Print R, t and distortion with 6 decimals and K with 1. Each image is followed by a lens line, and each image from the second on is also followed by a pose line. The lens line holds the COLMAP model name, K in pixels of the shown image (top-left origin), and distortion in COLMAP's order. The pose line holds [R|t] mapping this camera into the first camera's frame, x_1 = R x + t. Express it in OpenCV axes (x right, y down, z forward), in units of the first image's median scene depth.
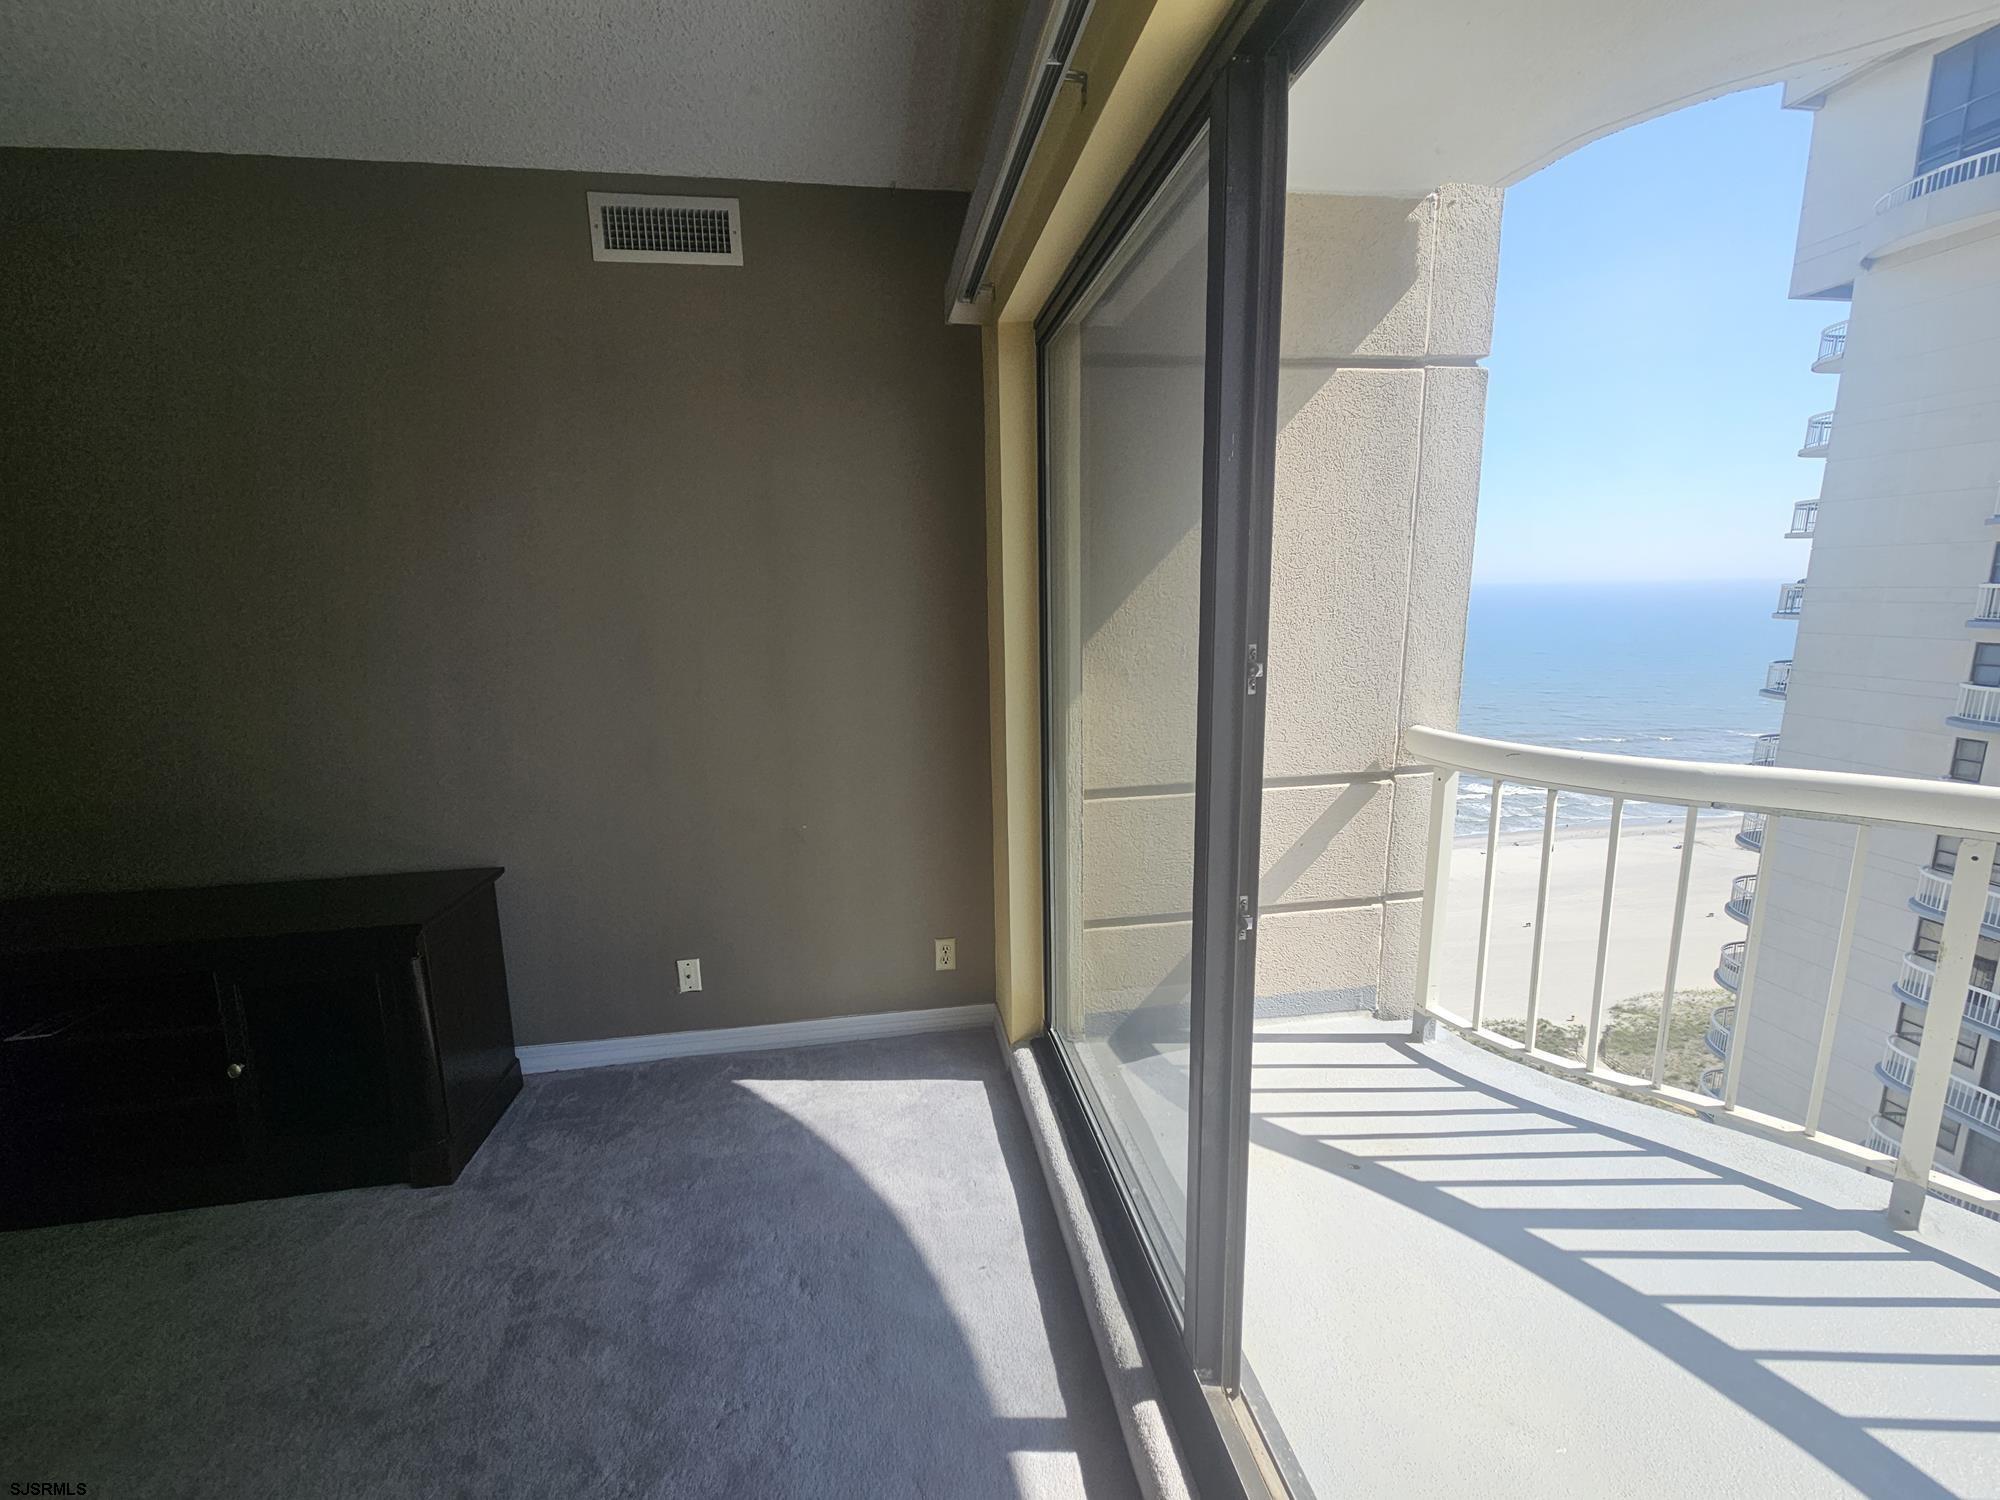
lens RADIAL K [[811.8, 0, 989.6], [0, 811.8, 752.3], [0, 0, 1]] dist [0.005125, -0.003638]
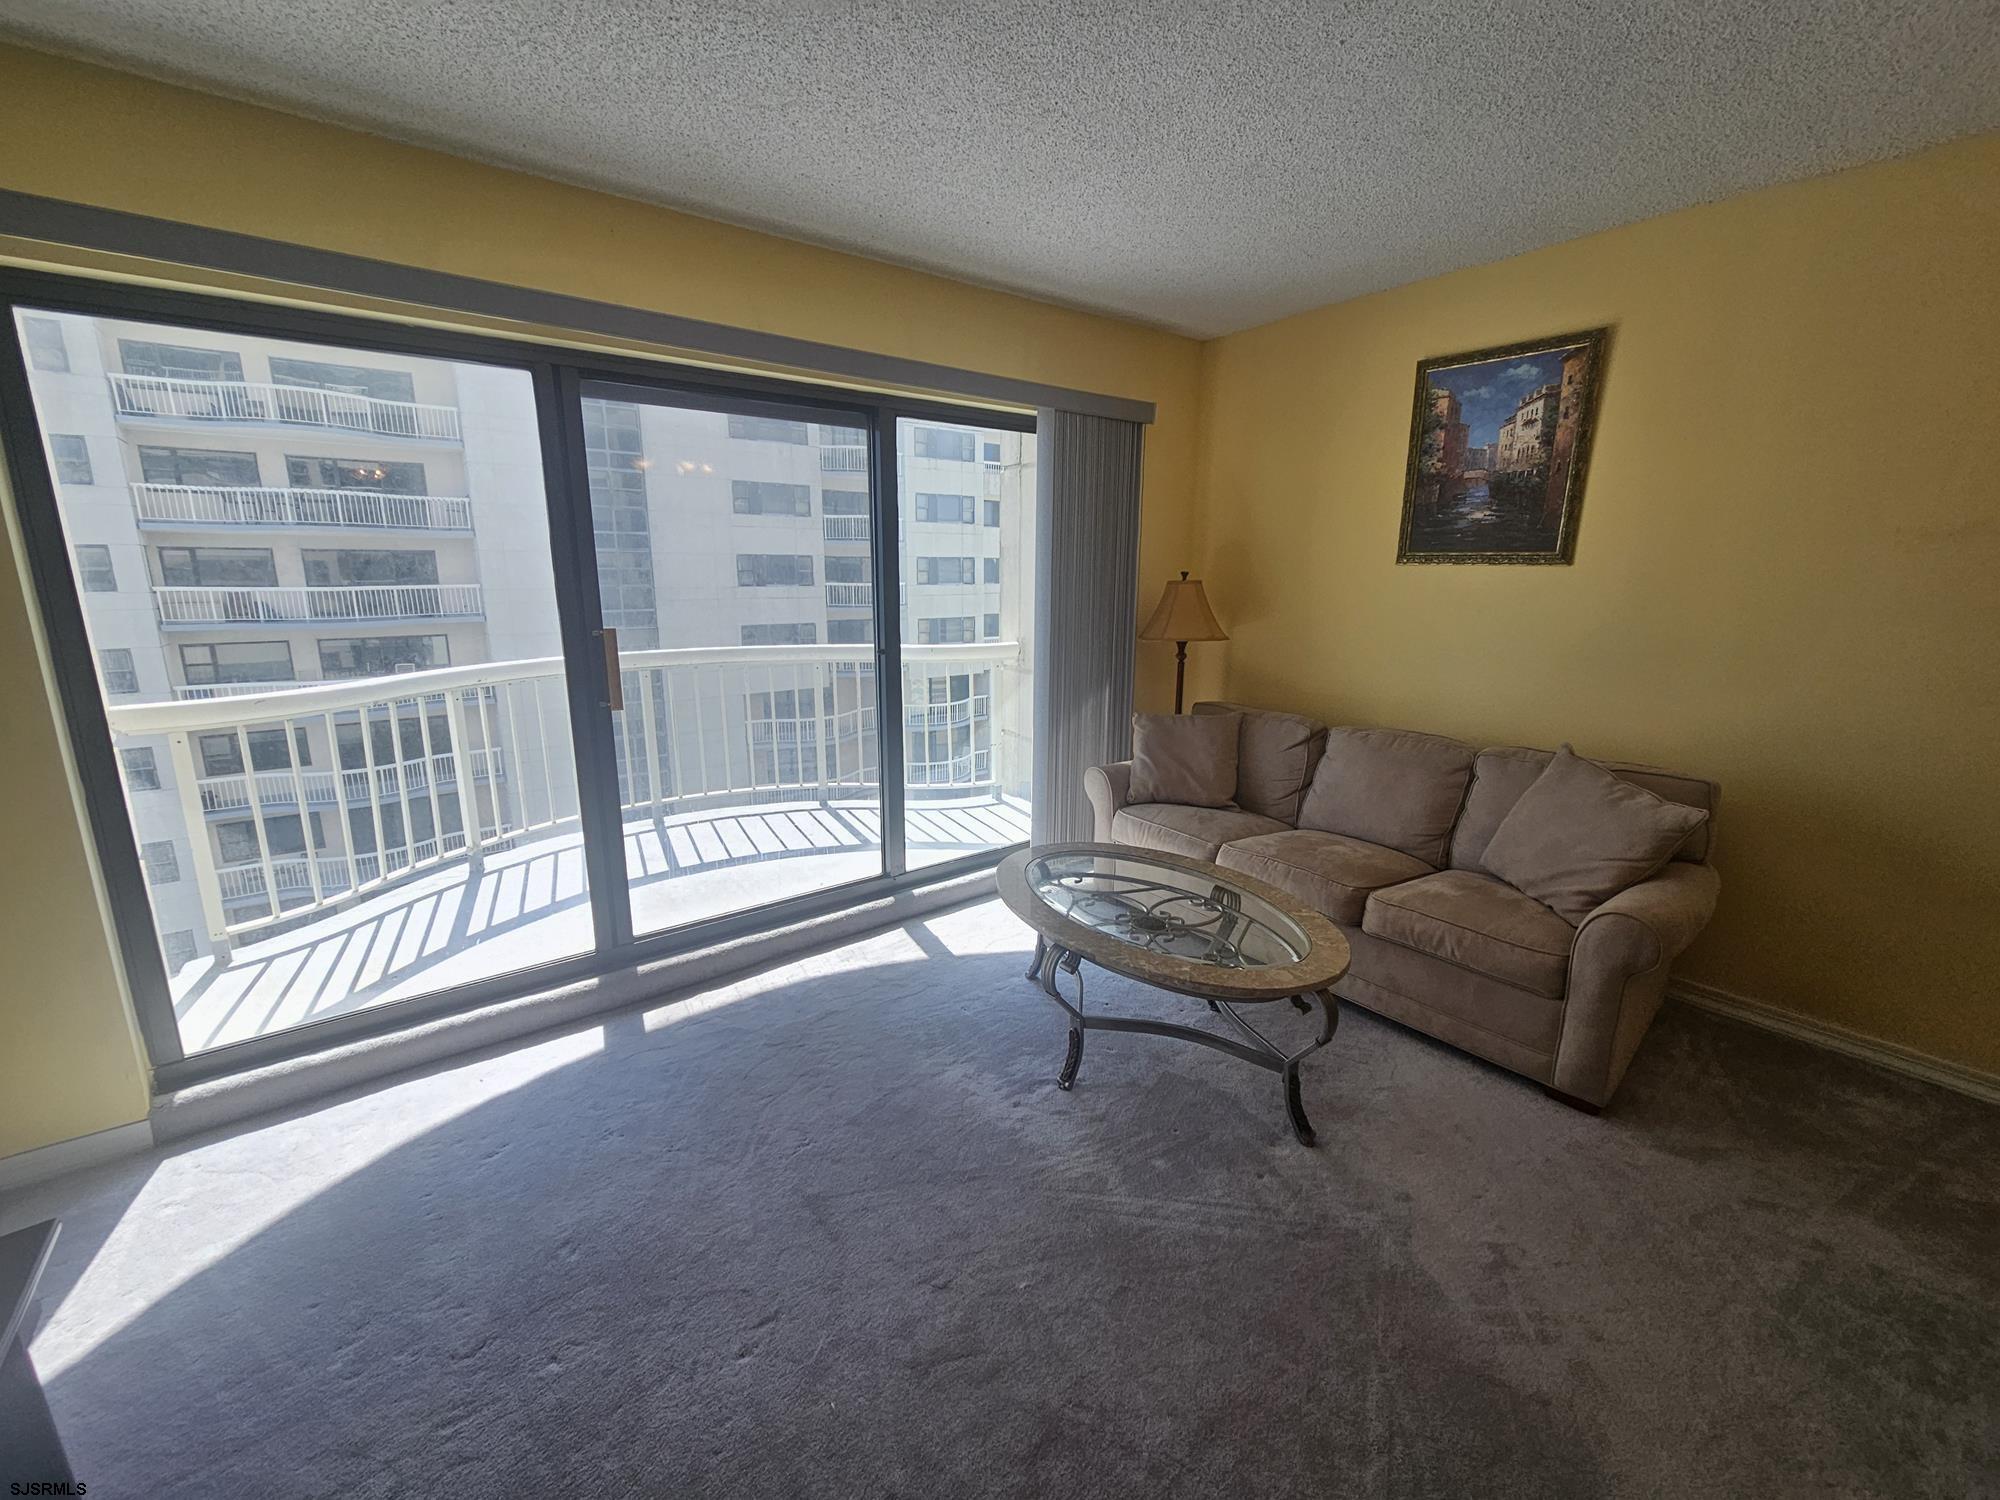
lens RADIAL K [[816.9, 0, 996.5], [0, 816.9, 750.4], [0, 0, 1]] dist [0.001189, 0.000435]
pose [[-0.480759, -0.169930, 0.860229, -0.135137], [0.178034, 0.941691, 0.285520, -0.010727], [-0.858589, 0.290416, -0.422473, 0.061723]]
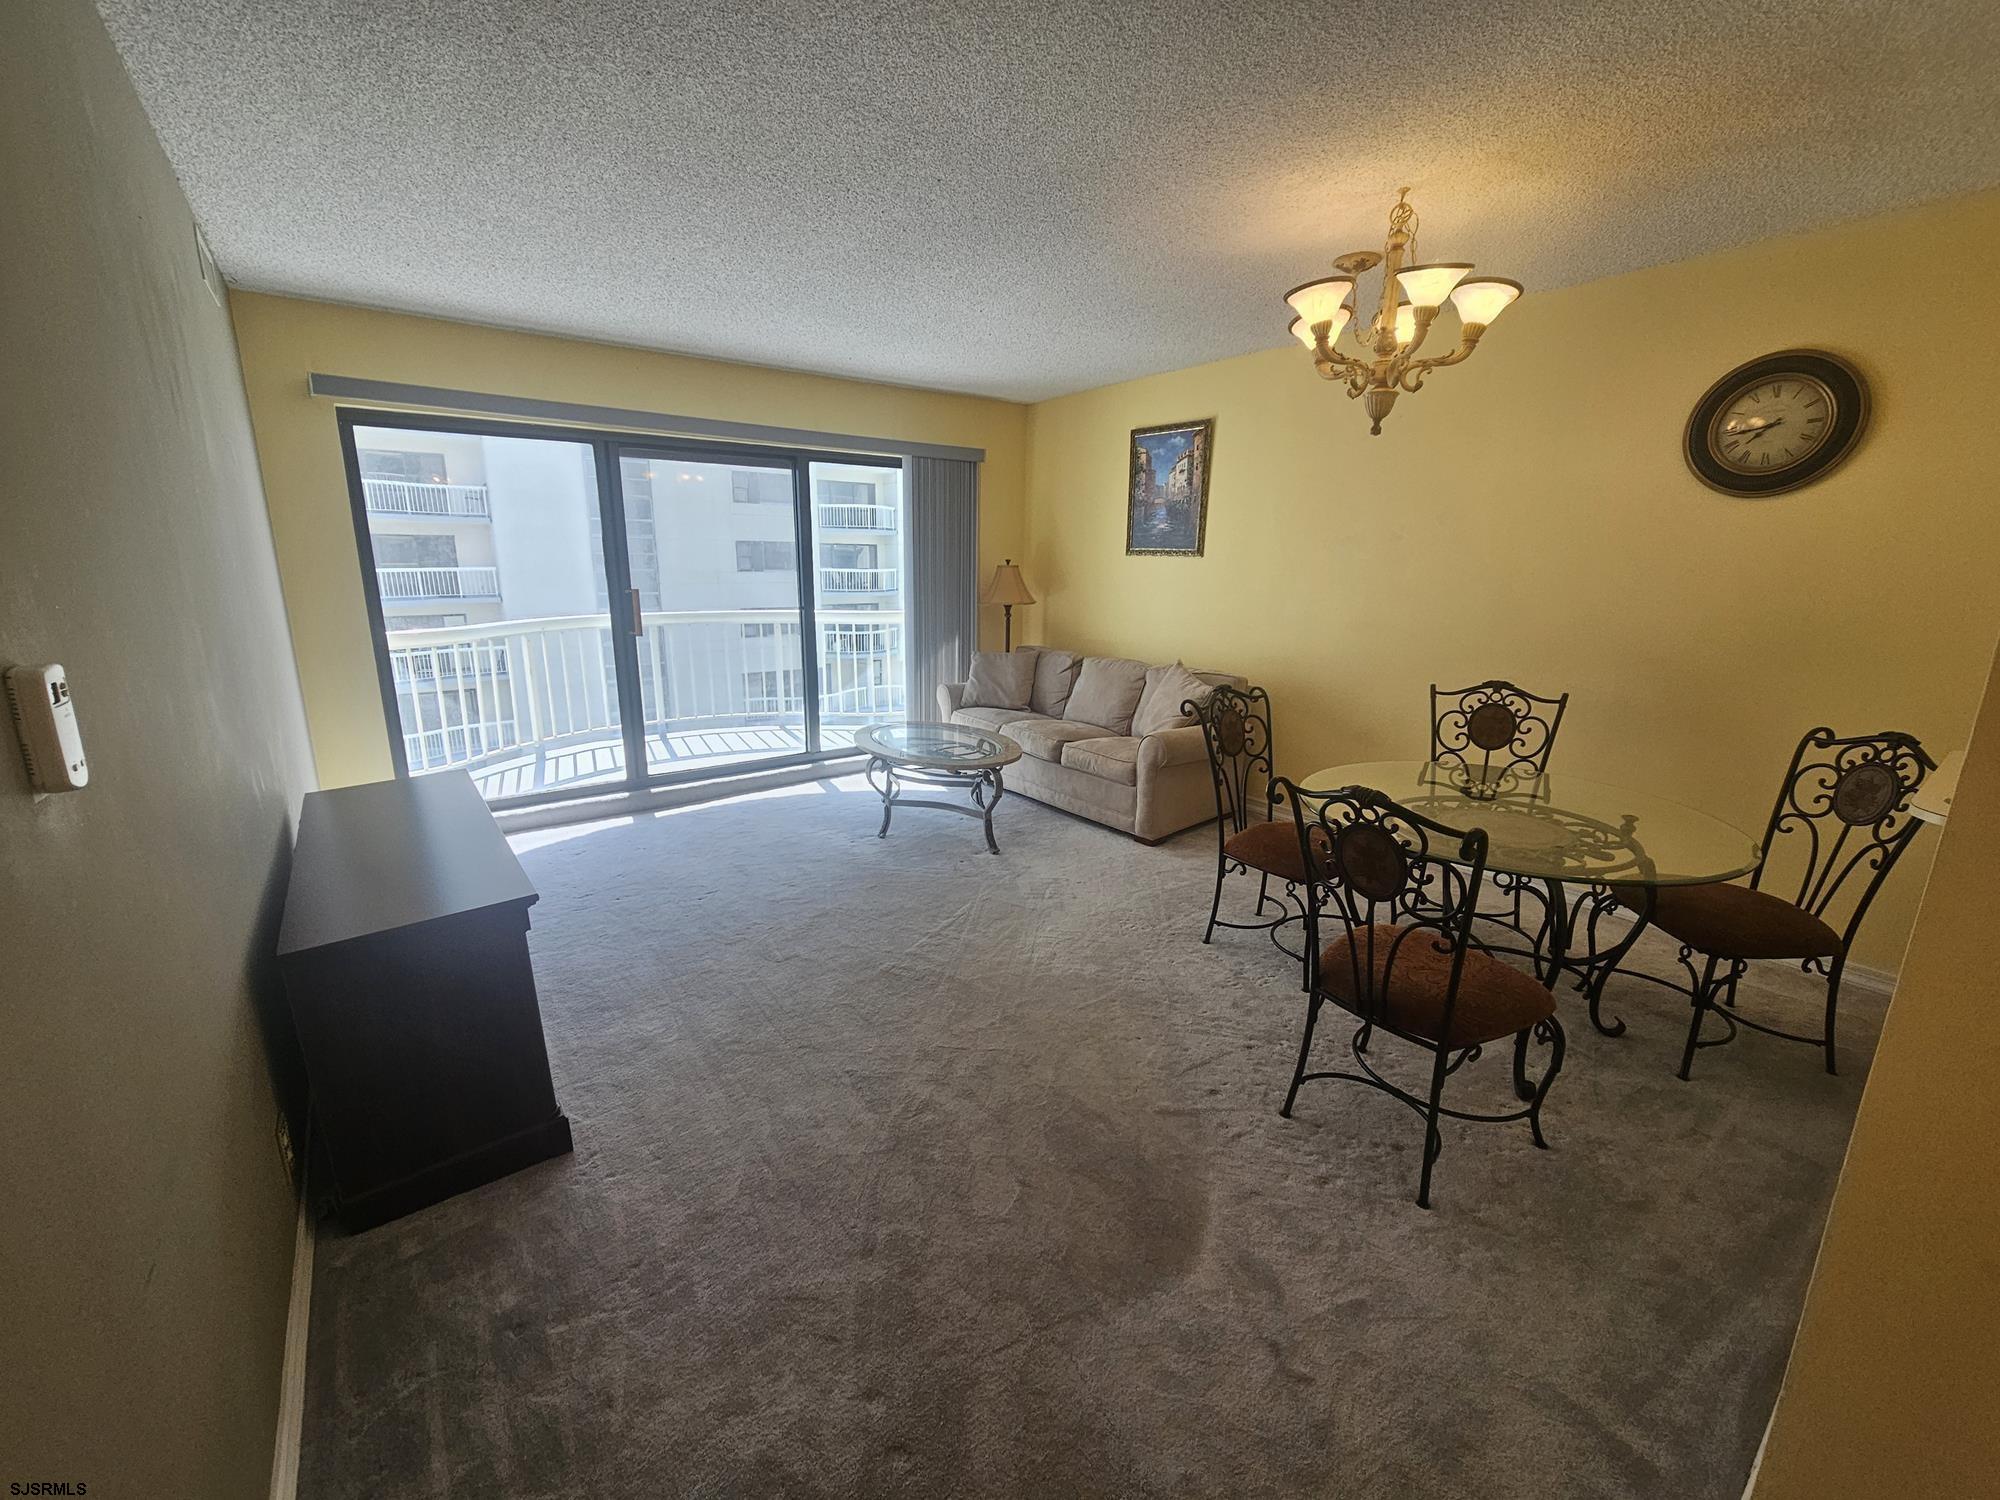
lens RADIAL K [[811.8, 0, 989.6], [0, 811.8, 752.3], [0, 0, 1]] dist [0.005125, -0.003638]
pose [[-0.471782, -0.190247, 0.860946, -0.246818], [0.172521, 0.937652, 0.301736, -0.011692], [-0.864673, 0.290885, -0.409546, 0.075411]]
